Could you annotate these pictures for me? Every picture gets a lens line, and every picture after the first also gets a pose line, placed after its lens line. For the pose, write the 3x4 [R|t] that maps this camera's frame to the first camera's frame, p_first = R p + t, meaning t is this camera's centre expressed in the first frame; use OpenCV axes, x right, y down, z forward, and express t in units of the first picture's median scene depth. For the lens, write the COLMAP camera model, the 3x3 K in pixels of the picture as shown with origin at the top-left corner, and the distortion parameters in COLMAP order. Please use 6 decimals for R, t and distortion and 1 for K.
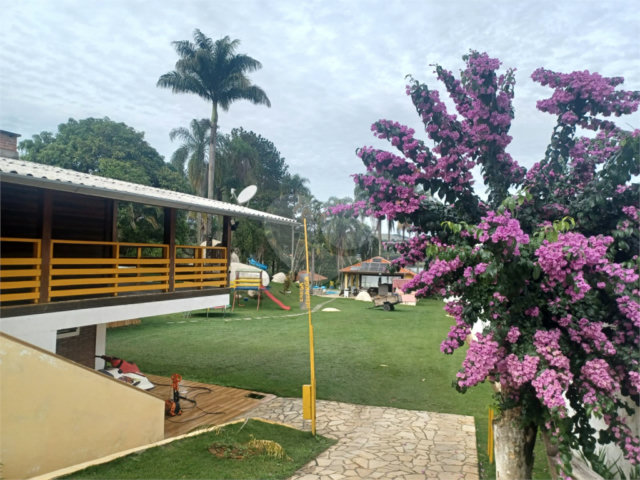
lens RADIAL K [[469.9, 0, 323.0], [0, 469.9, 244.7], [0, 0, 1]] dist [0.047082, -0.010783]
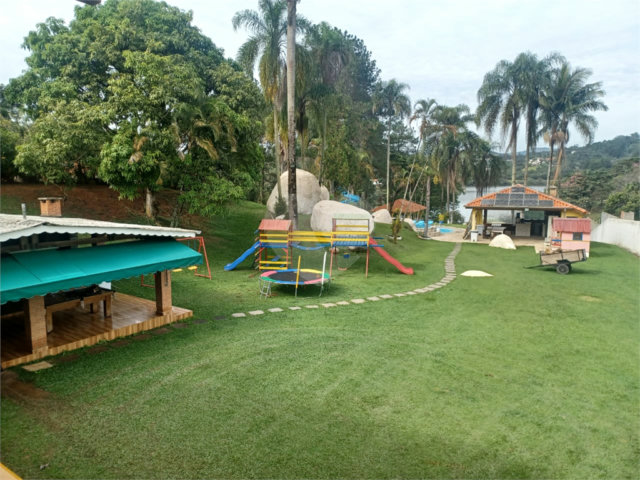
lens RADIAL K [[469.9, 0, 318.8], [0, 469.9, 242.5], [0, 0, 1]] dist [0.047082, -0.010783]
pose [[0.984469, -0.001282, -0.175554, -0.074640], [0.029765, 0.986715, 0.159709, -0.015432], [0.173017, -0.162454, 0.971429, 0.290979]]
